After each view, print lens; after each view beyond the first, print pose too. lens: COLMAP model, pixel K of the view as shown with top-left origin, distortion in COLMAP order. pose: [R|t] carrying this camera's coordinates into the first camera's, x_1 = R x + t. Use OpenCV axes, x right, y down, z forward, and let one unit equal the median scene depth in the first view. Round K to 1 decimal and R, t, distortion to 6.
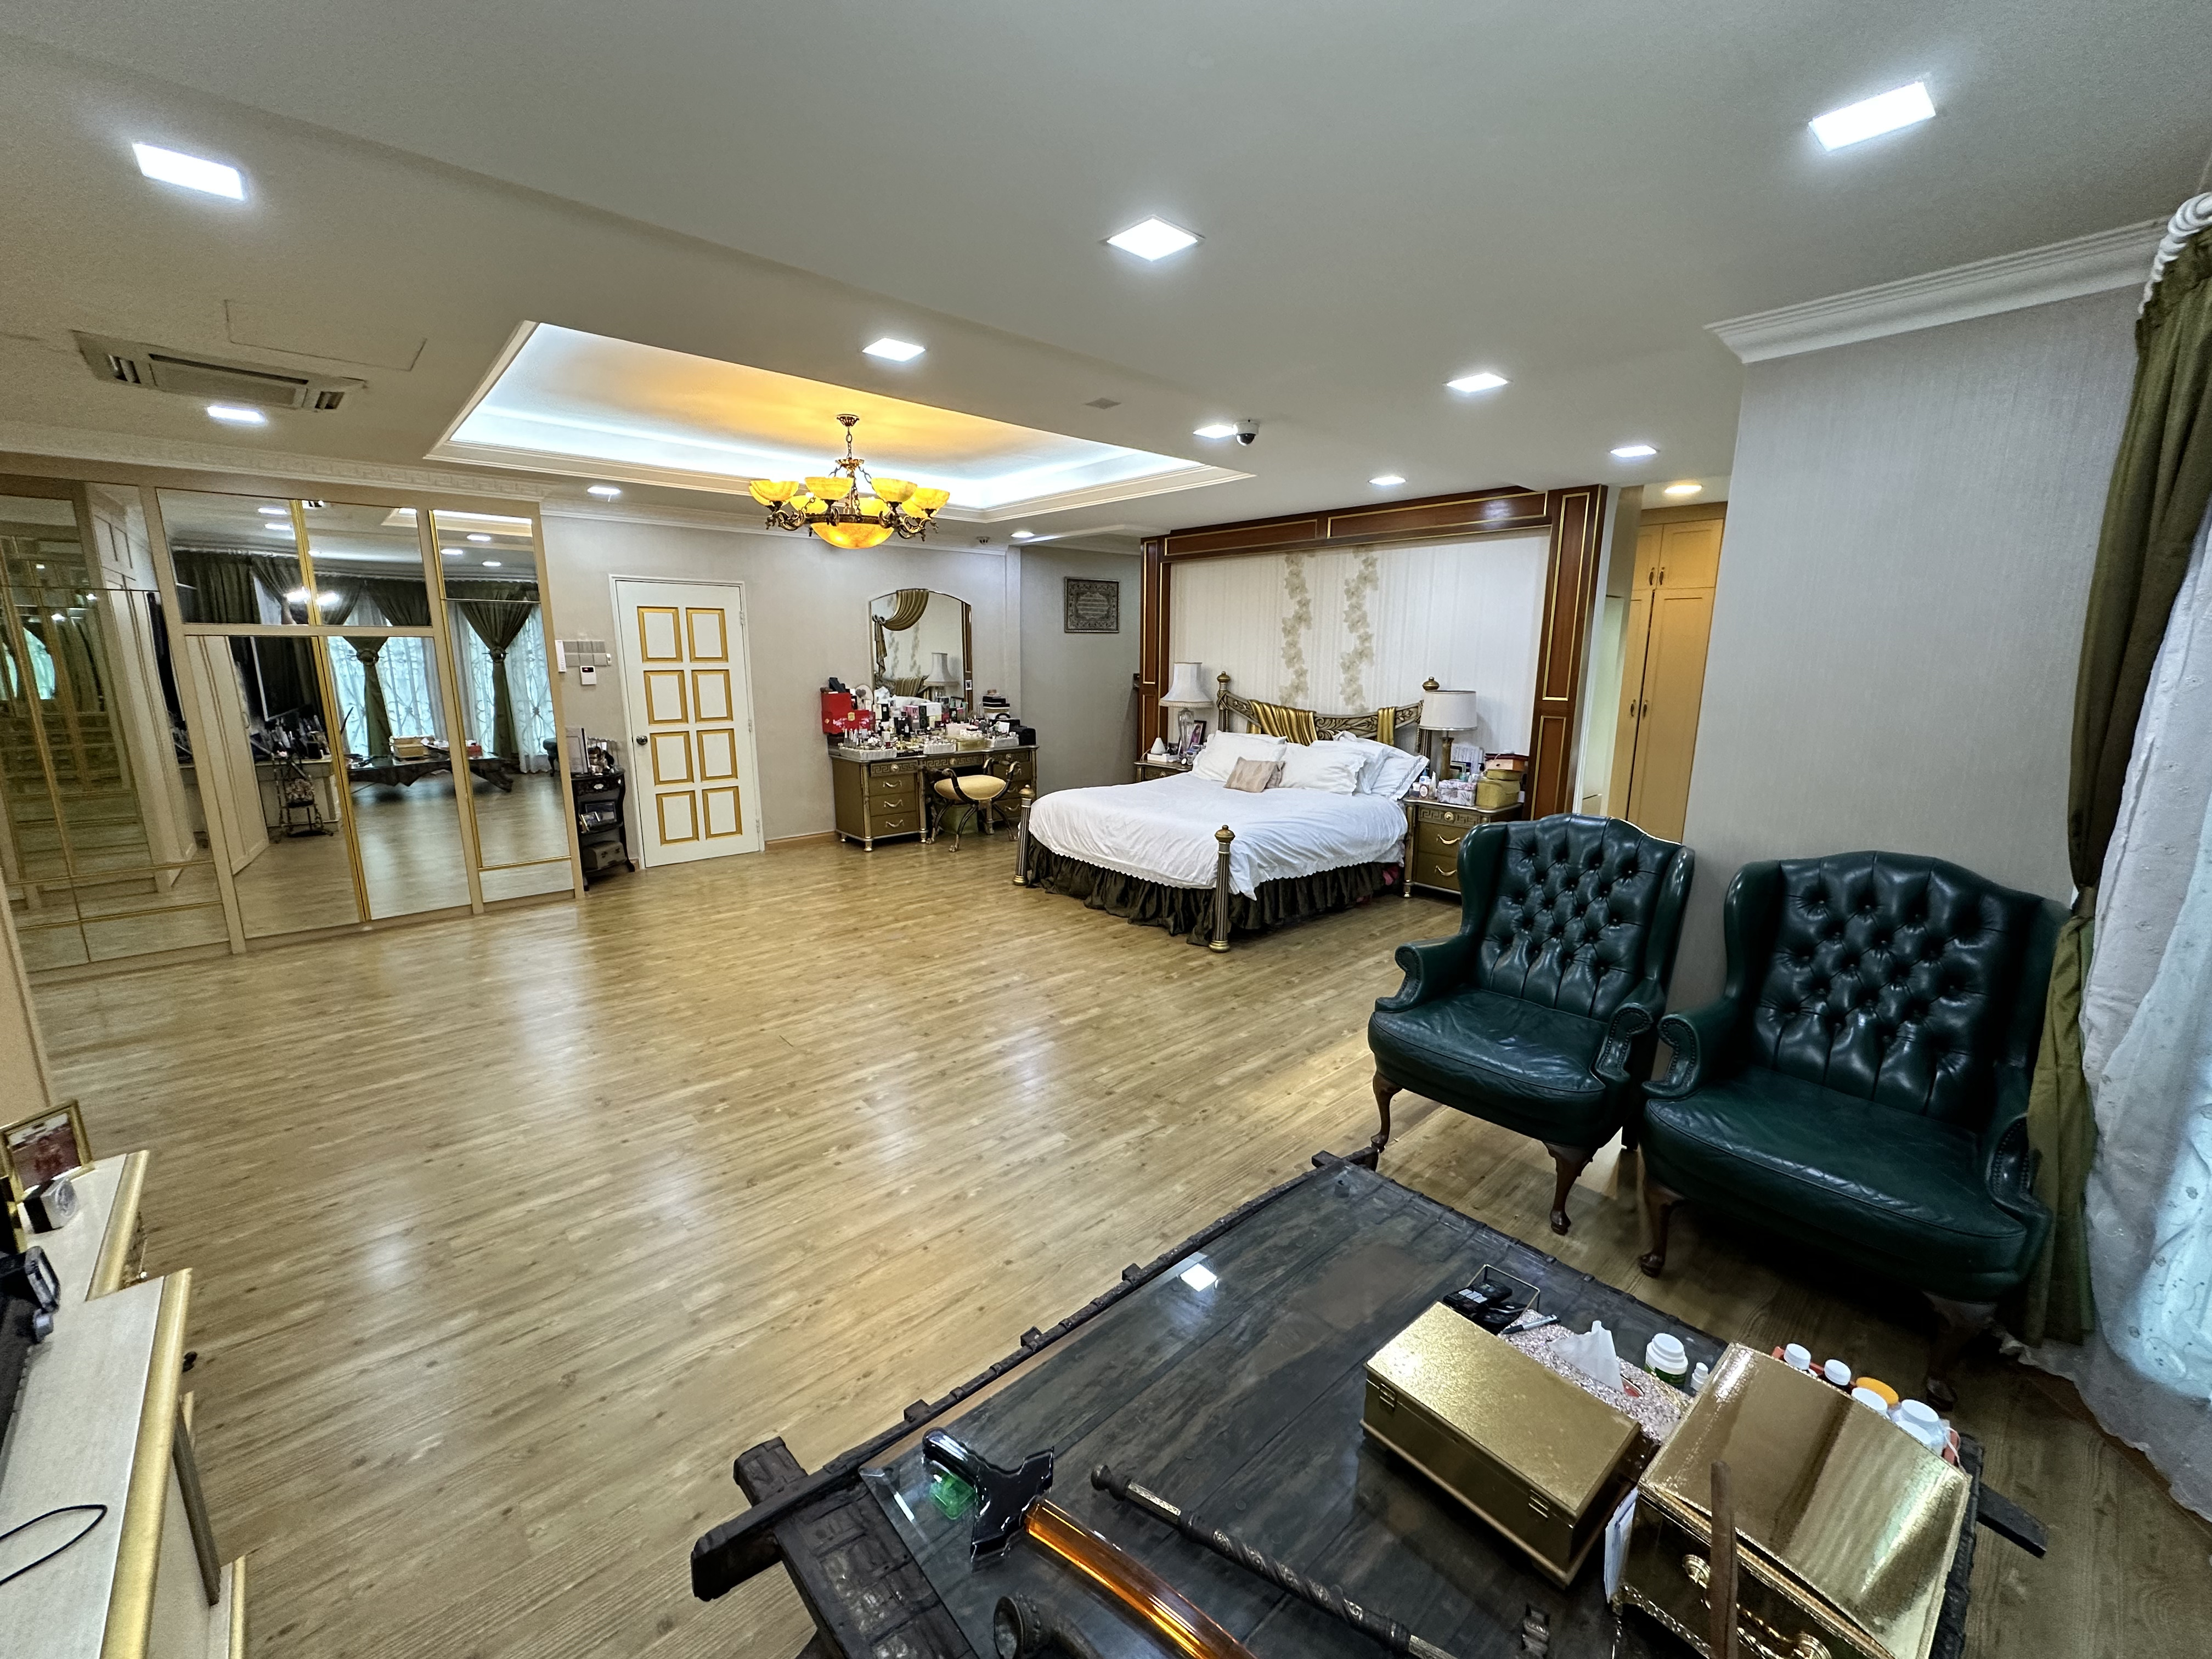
lens RADIAL K [[886.3, 0, 1106.7], [0, 886.3, 827.0], [0, 0, 1]] dist [-0.000615, -0.000089]
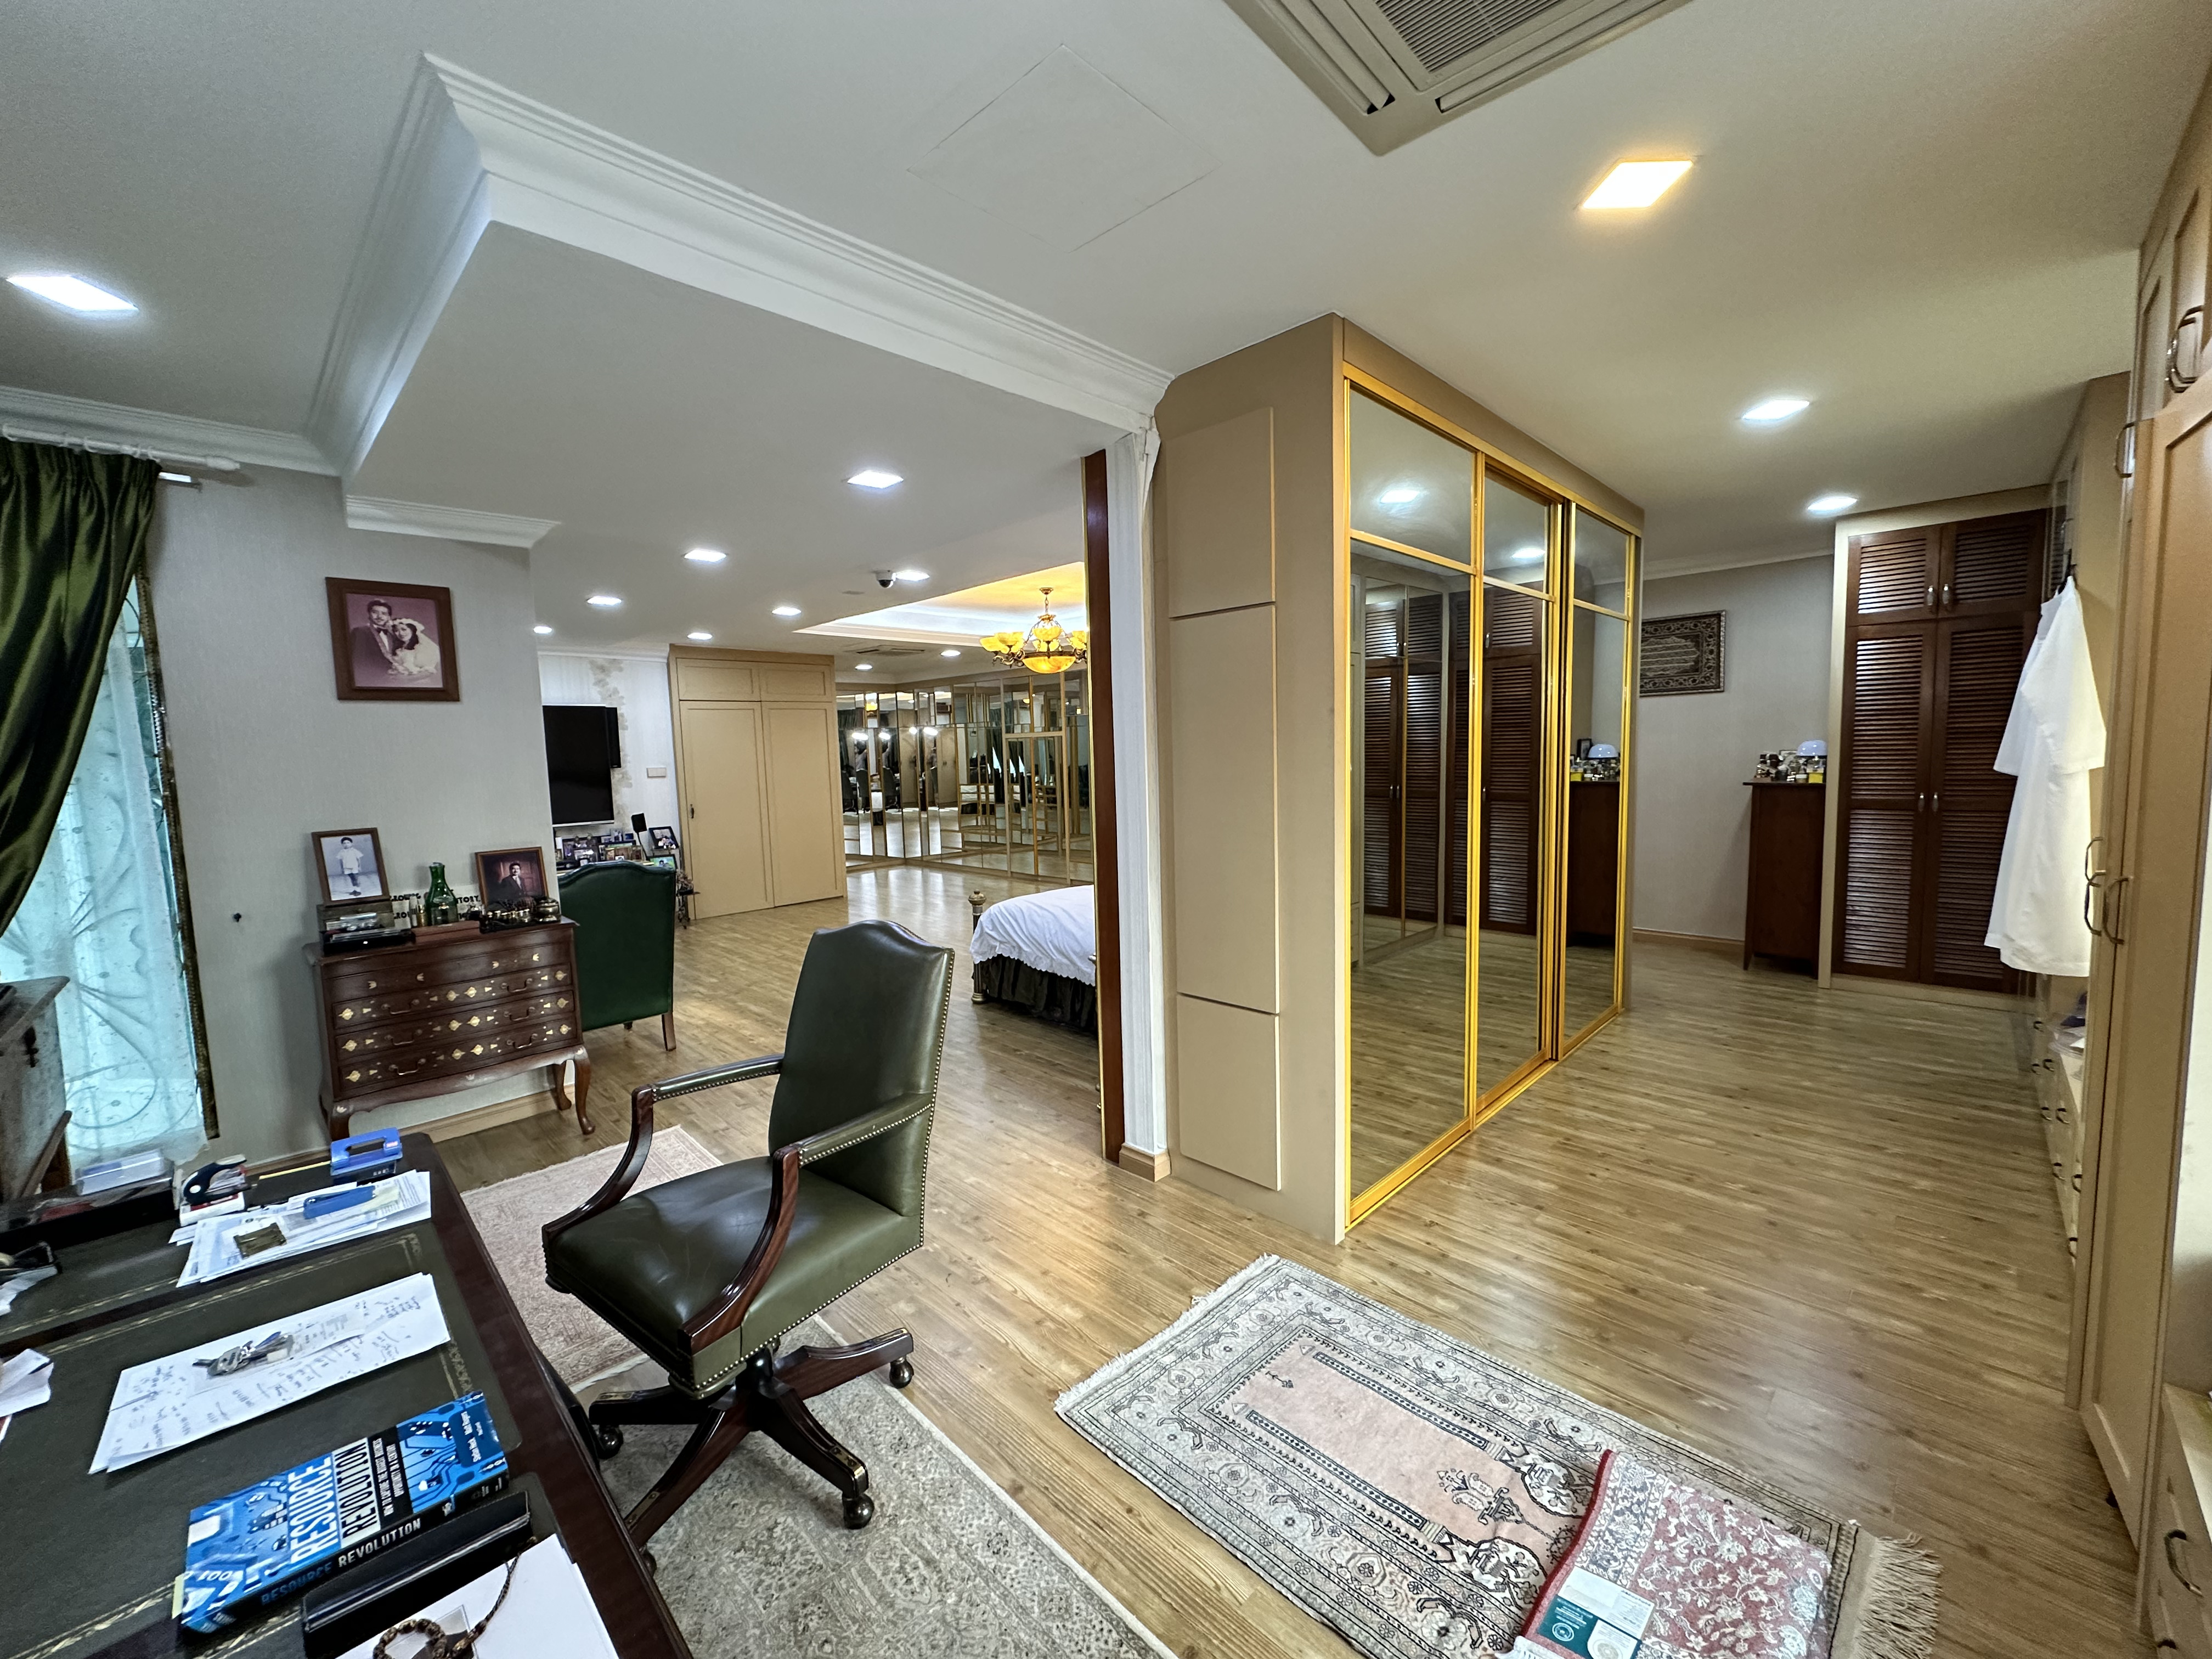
lens RADIAL K [[886.3, 0, 1109.9], [0, 886.3, 833.5], [0, 0, 1]] dist [-0.000615, -0.000089]
pose [[0.052847, 0.081842, -0.995243, 1.459552], [-0.171340, 0.982599, 0.071704, -0.210635], [0.983794, 0.166735, 0.065950, 1.249468]]
